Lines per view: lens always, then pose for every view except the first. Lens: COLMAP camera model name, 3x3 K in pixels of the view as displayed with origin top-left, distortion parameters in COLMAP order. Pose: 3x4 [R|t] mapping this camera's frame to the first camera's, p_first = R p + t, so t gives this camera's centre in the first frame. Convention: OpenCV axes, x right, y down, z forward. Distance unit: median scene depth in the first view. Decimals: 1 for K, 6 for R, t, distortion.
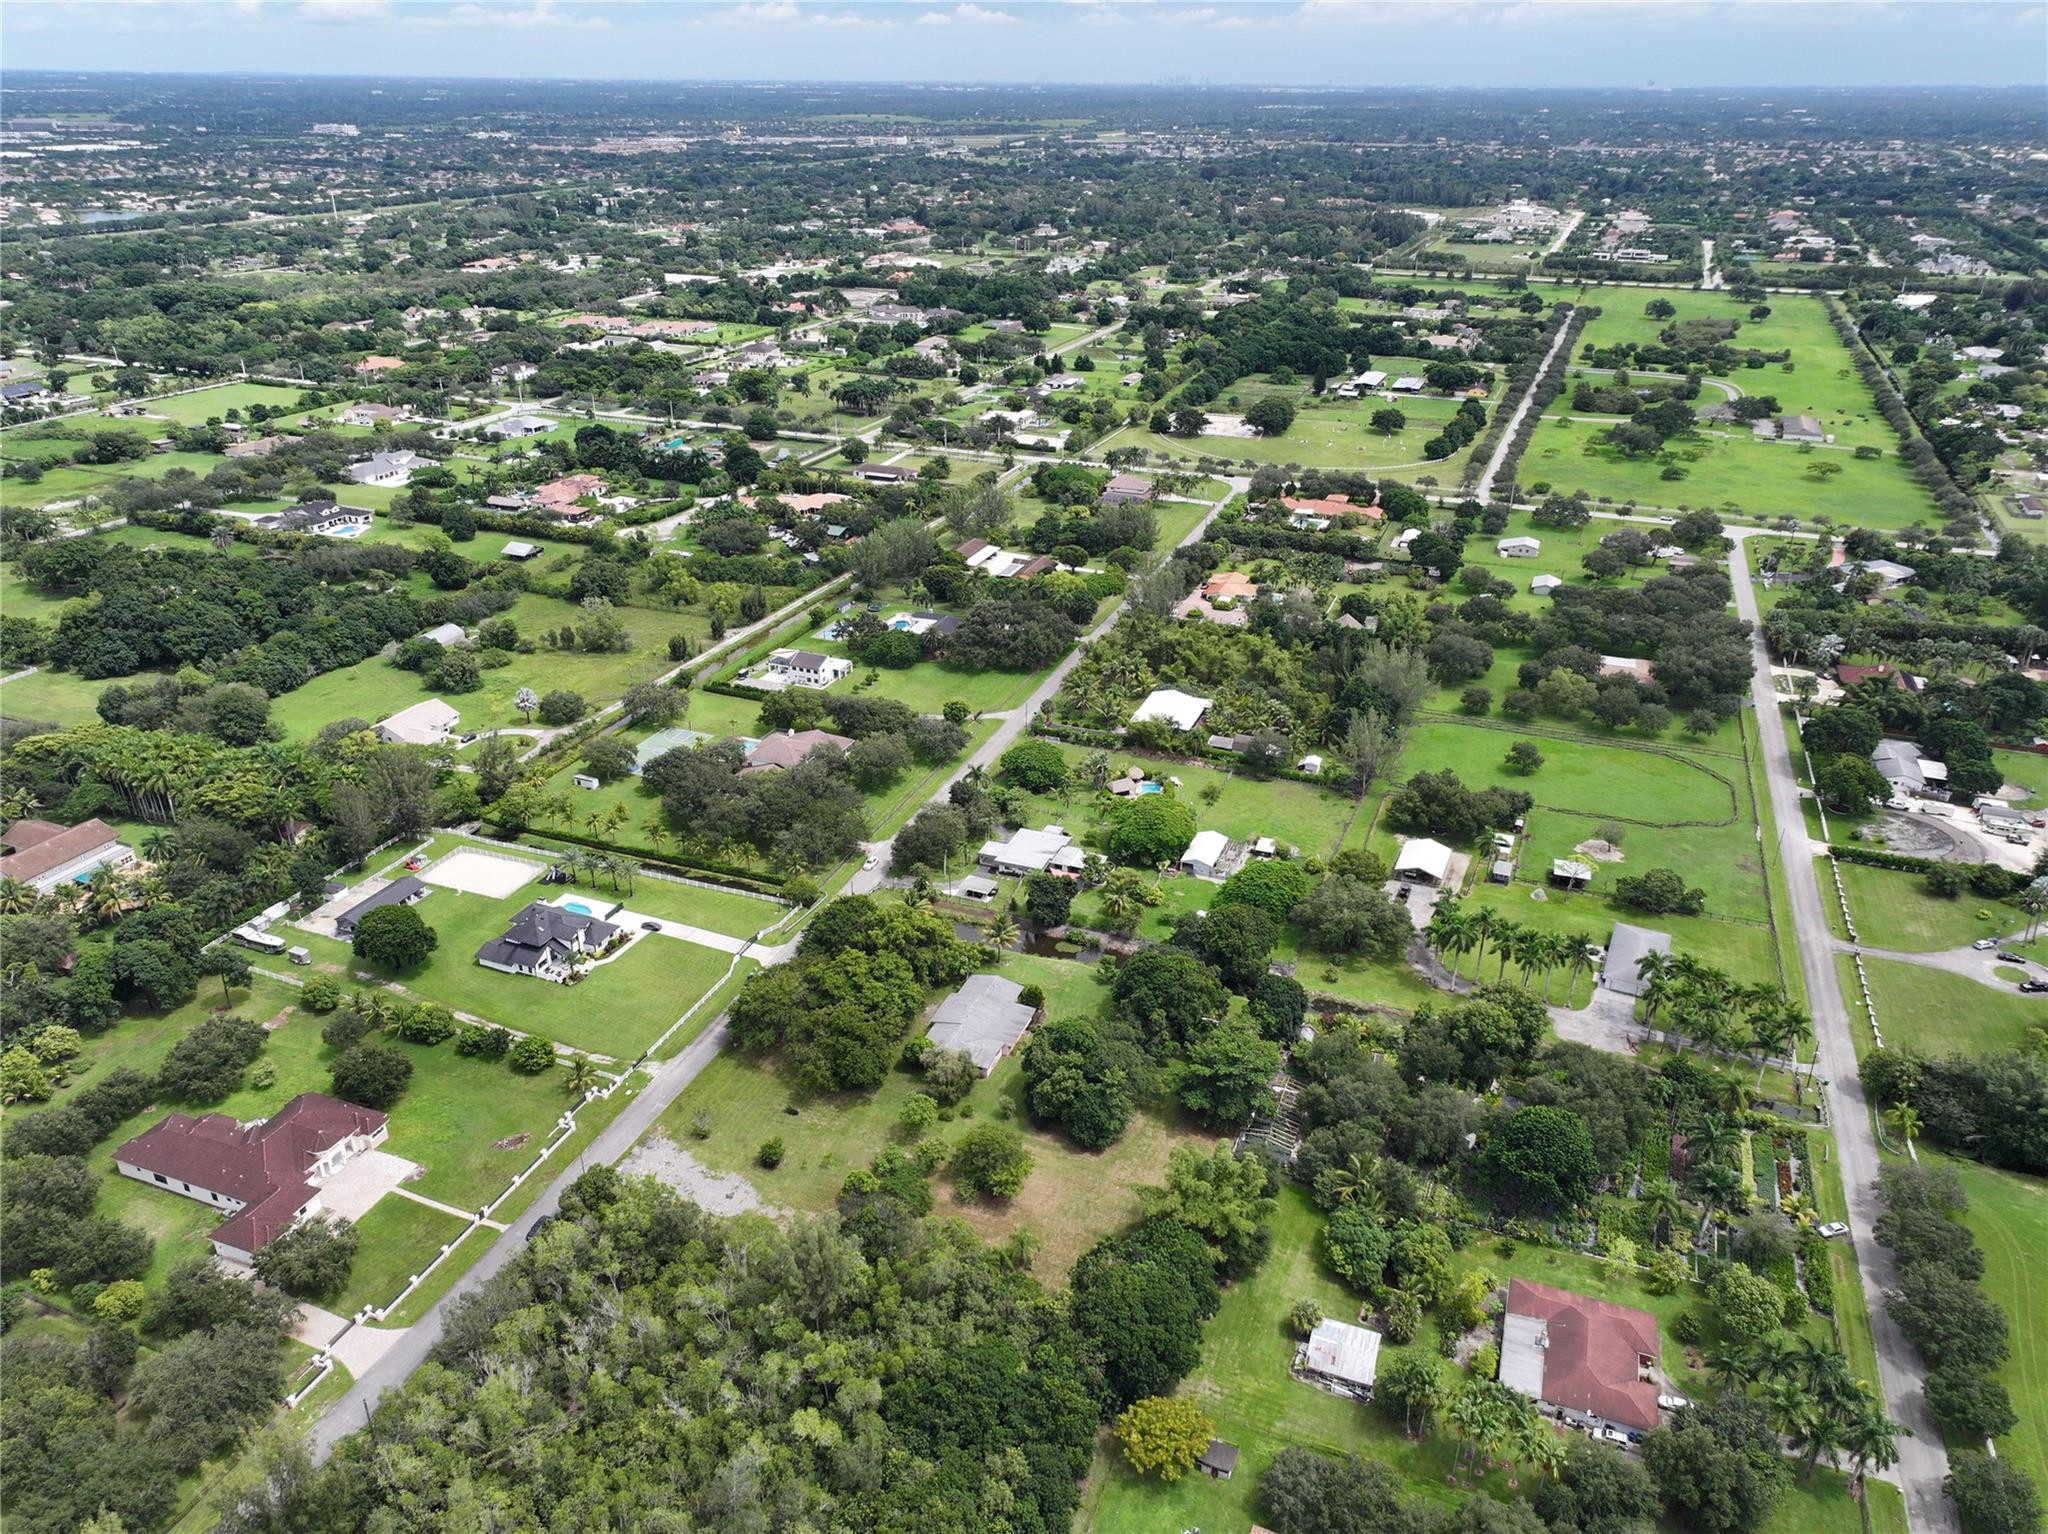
lens RADIAL K [[1428.2, 0, 1027.5], [0, 1428.2, 772.0], [0, 0, 1]] dist [0.001271, 0.013663]
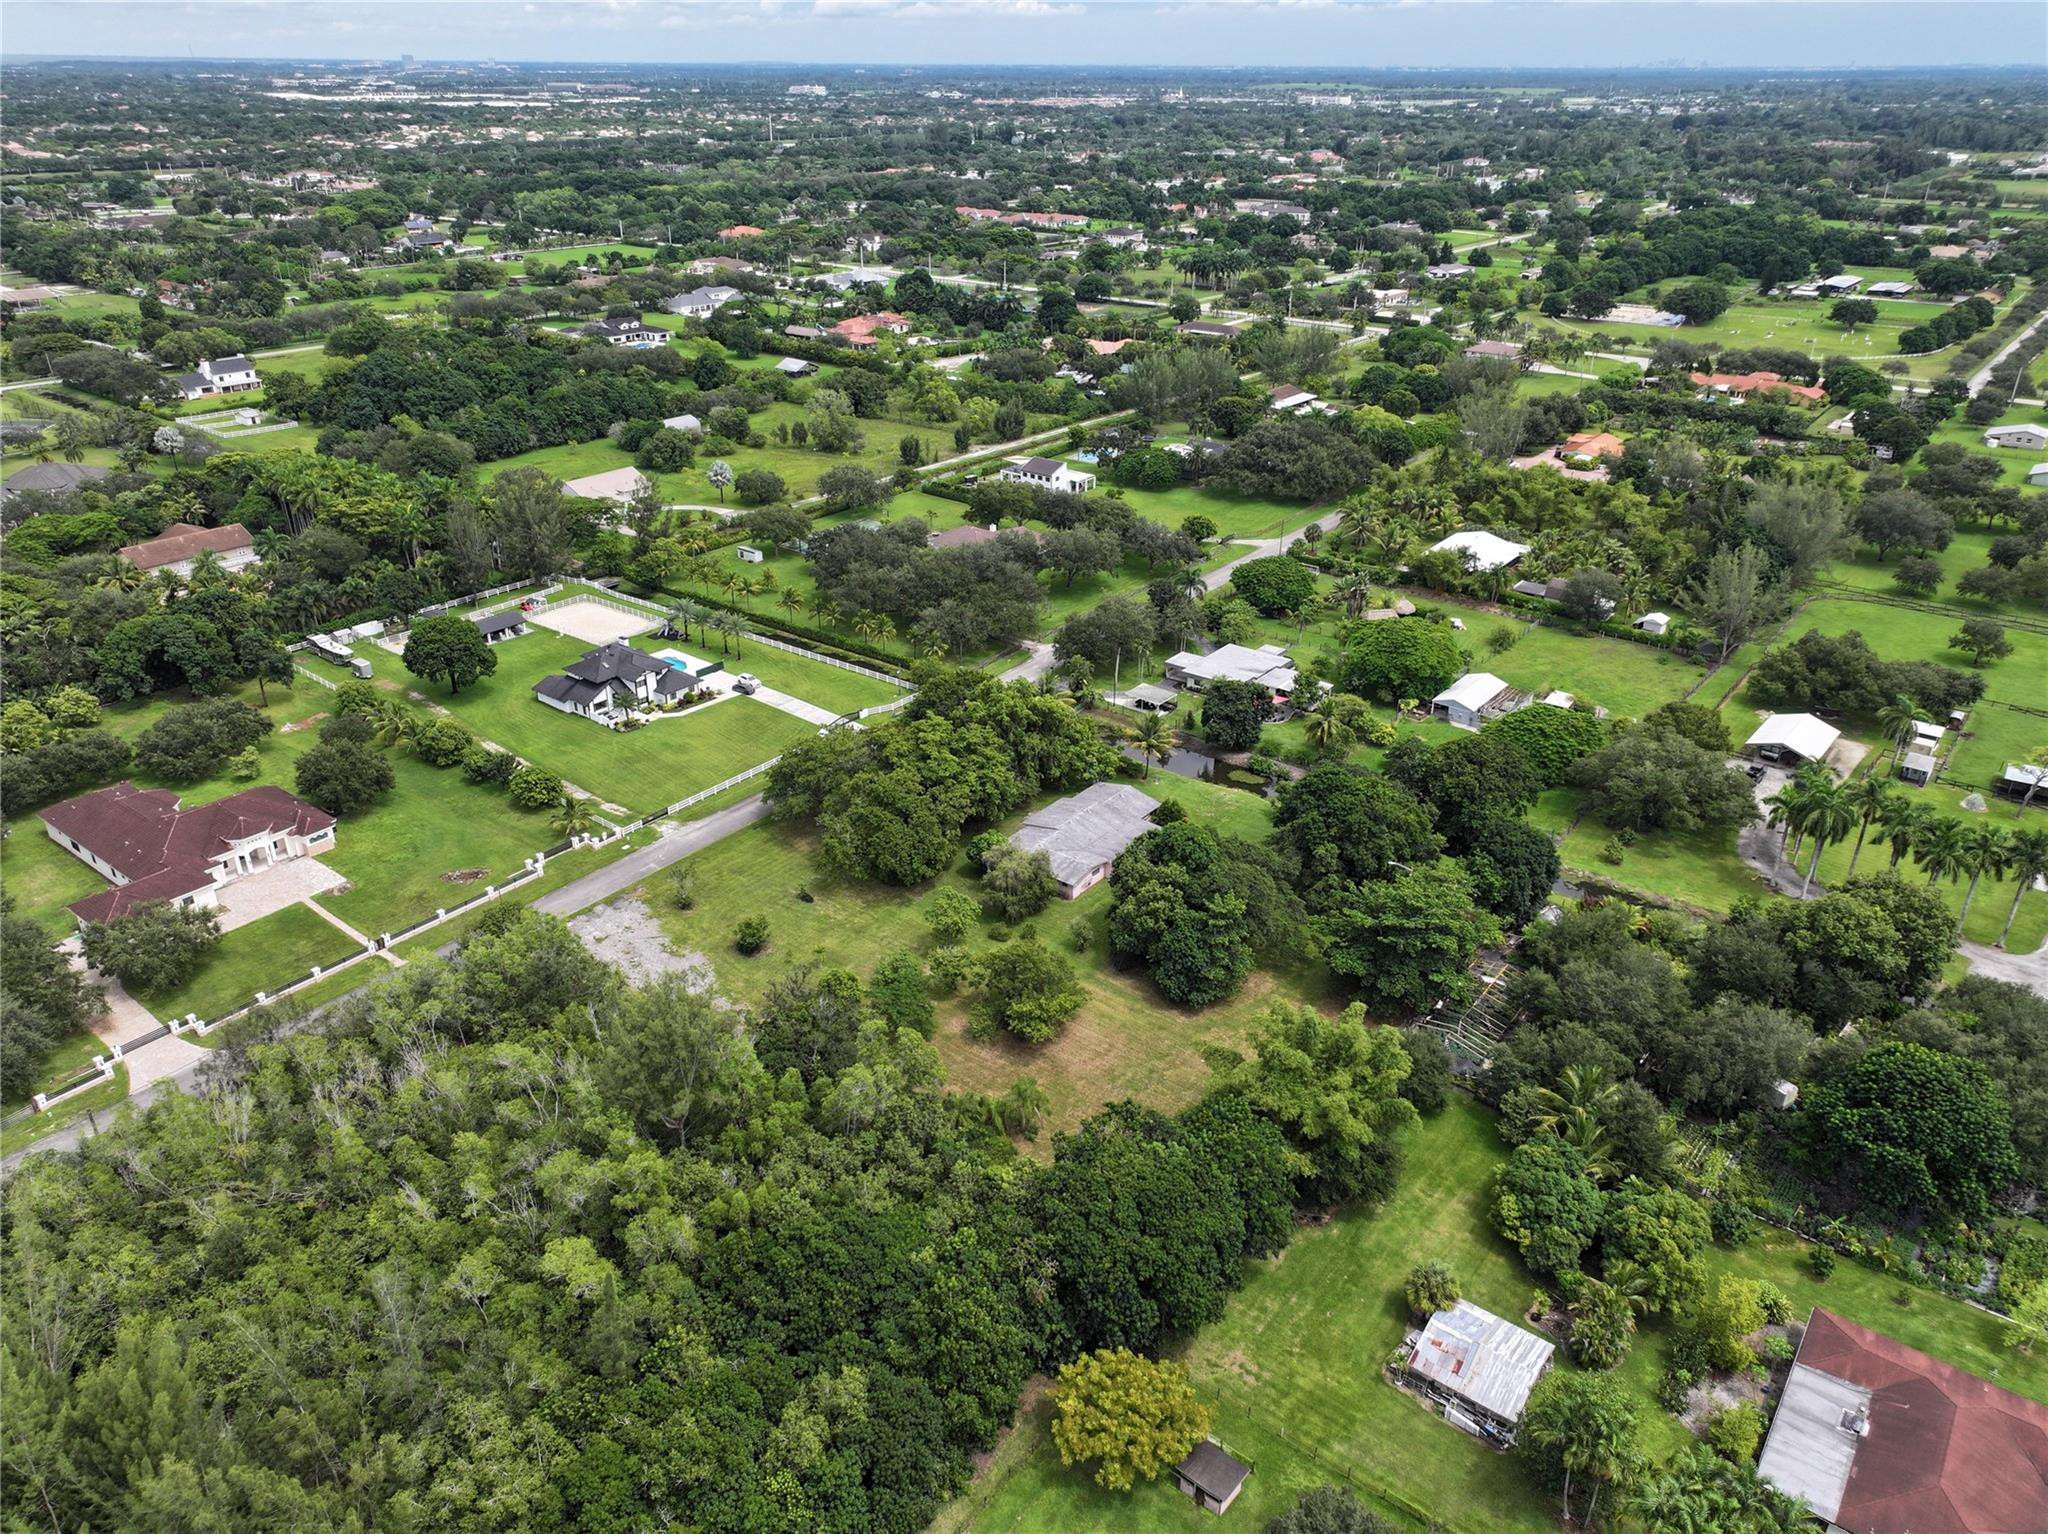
lens RADIAL K [[1428.2, 0, 1028.7], [0, 1428.2, 765.8], [0, 0, 1]] dist [0.001271, 0.013663]
pose [[0.958557, 0.124384, -0.256316, 0.100854], [-0.123795, 0.992135, 0.018495, 0.107887], [0.256600, 0.014002, 0.966416, 0.233015]]
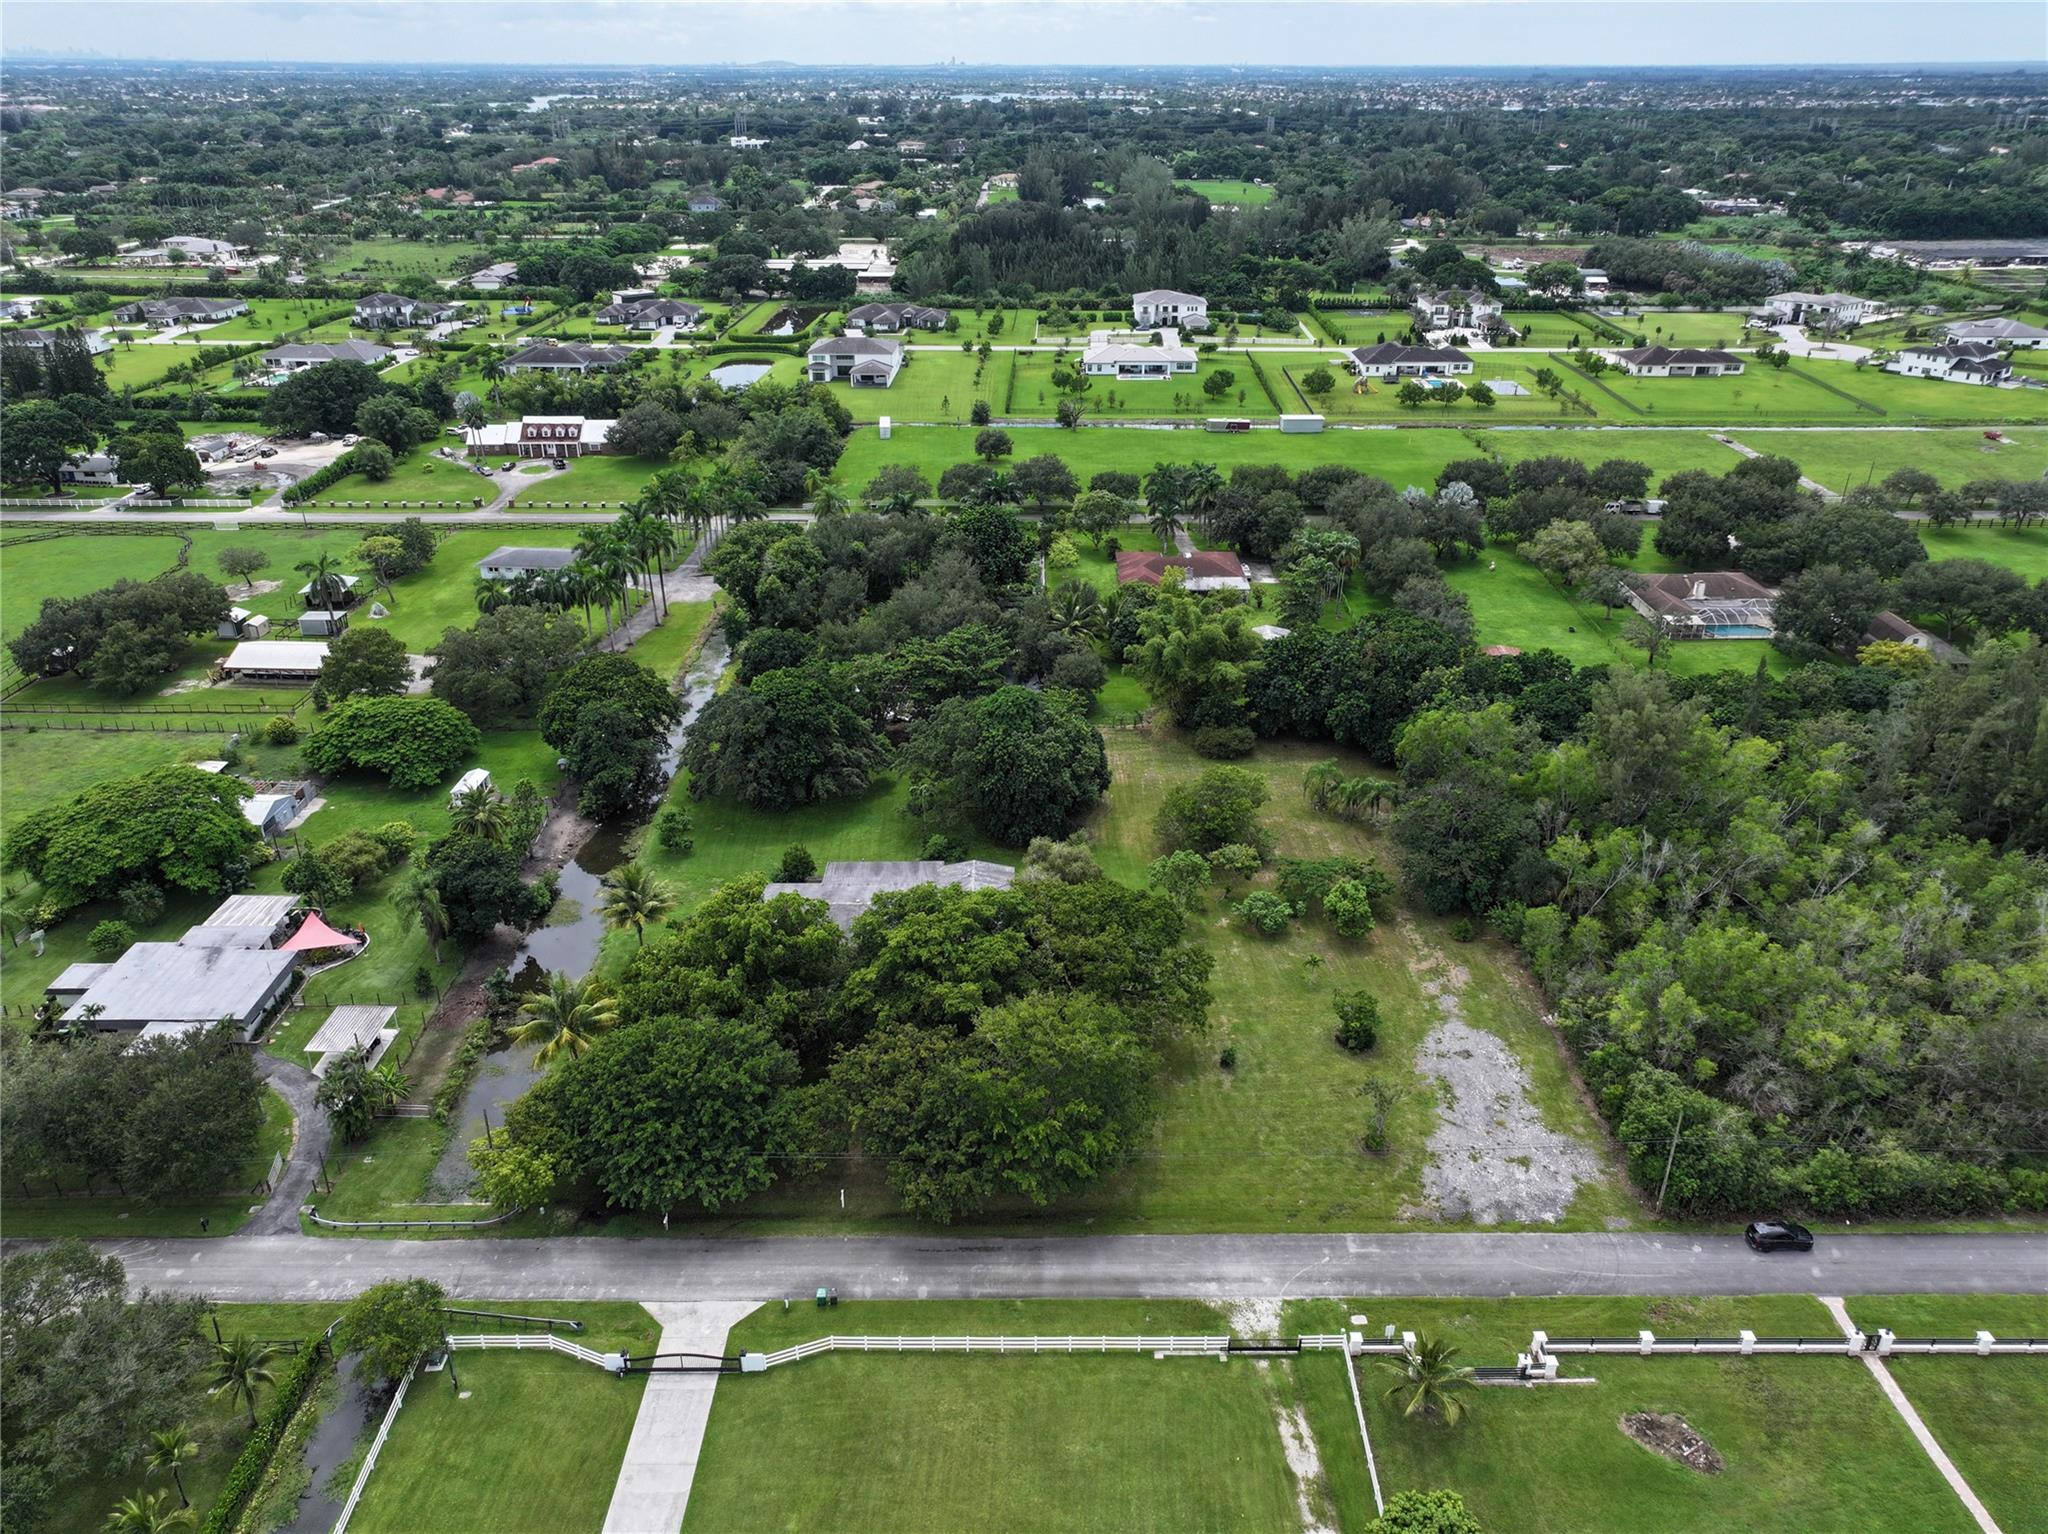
lens RADIAL K [[1428.2, 0, 1032.2], [0, 1428.2, 761.6], [0, 0, 1]] dist [0.001271, 0.013663]
pose [[-0.363843, -0.413197, 0.834797, -0.406373], [0.406902, 0.735681, 0.541484, -0.117469], [-0.837884, 0.536696, -0.099542, 0.809207]]
